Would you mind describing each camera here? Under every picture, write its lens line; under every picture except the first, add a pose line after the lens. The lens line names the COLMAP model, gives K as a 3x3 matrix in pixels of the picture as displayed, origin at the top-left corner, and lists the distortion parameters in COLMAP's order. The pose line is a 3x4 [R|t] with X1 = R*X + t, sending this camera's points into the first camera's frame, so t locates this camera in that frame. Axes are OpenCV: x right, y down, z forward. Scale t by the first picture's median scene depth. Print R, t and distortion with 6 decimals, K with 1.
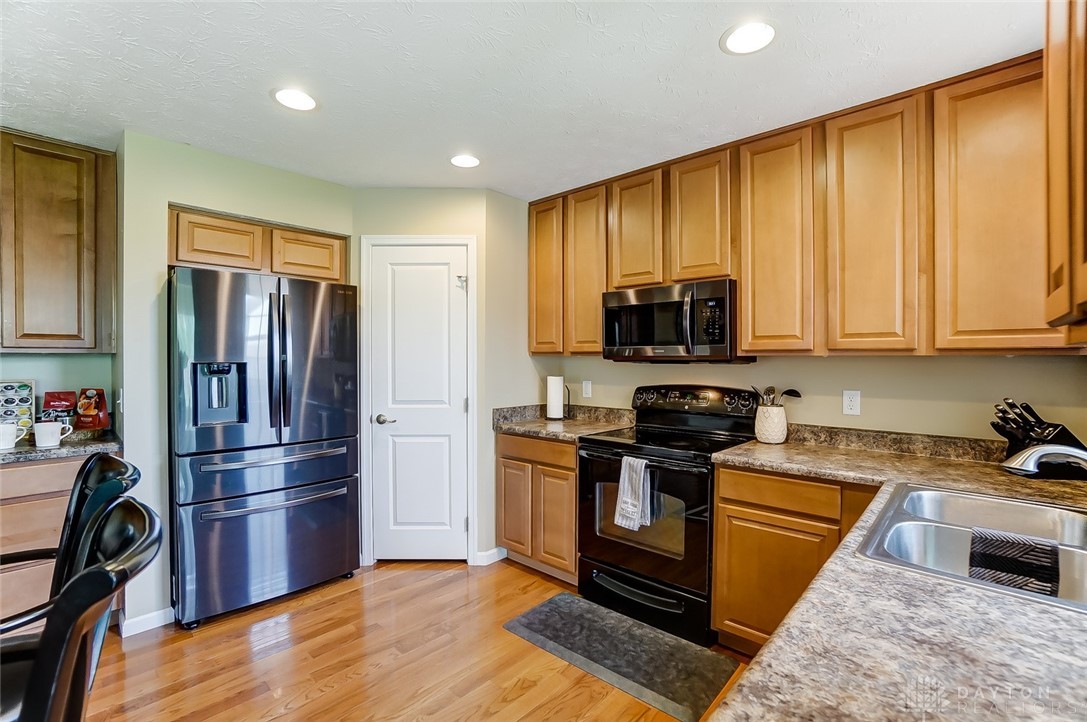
lens RADIAL K [[482.0, 0, 543.5], [0, 482.0, 361.0], [0, 0, 1]] dist [-0.060740, 0.023615]
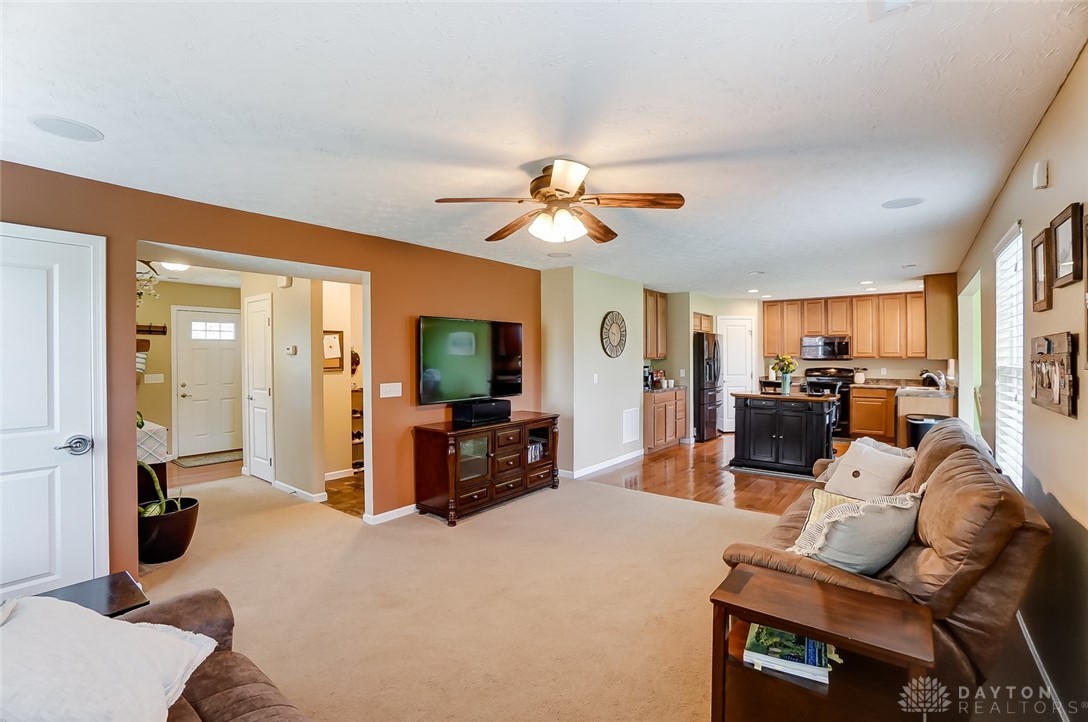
lens RADIAL K [[482.5, 0, 544.0], [0, 482.5, 361.0], [0, 0, 1]] dist [-0.060740, 0.023615]
pose [[0.995590, -0.007157, 0.093536, -1.712047], [0.006255, 0.999931, 0.009932, -0.031556], [-0.093601, -0.009304, 0.995566, -1.764512]]
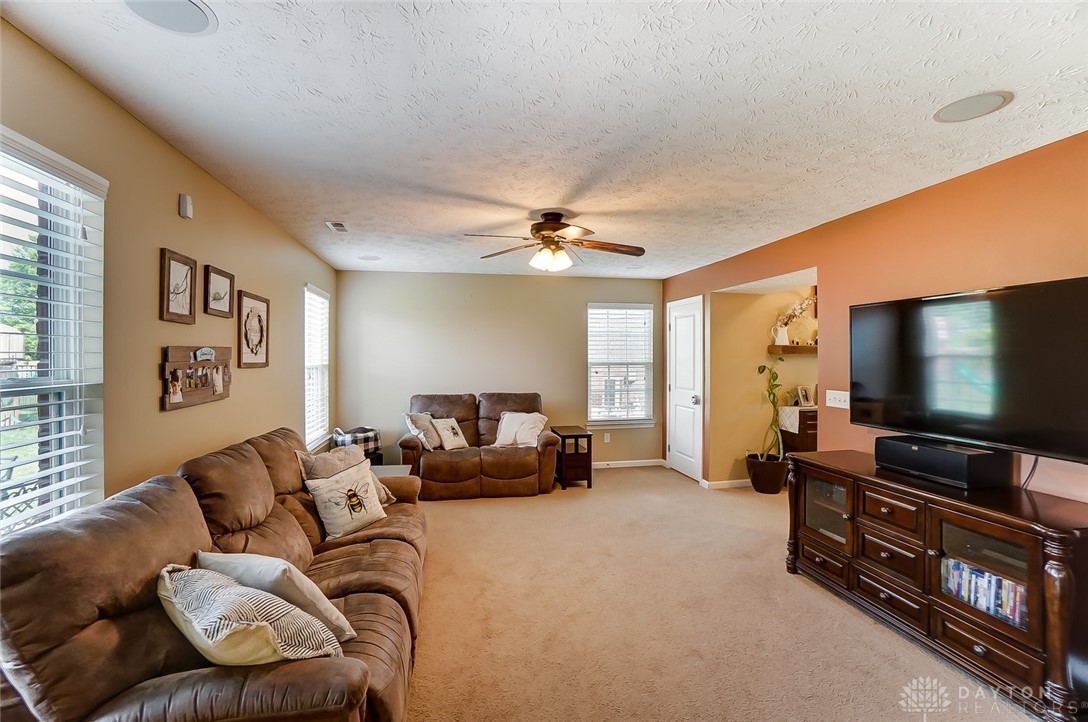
lens RADIAL K [[482.5, 0, 544.0], [0, 482.5, 361.0], [0, 0, 1]] dist [-0.060740, 0.023615]
pose [[-0.585613, 0.004112, -0.810581, -0.665080], [-0.003477, 0.999965, 0.007585, -0.036608], [0.810584, 0.007260, -0.585578, -0.242850]]
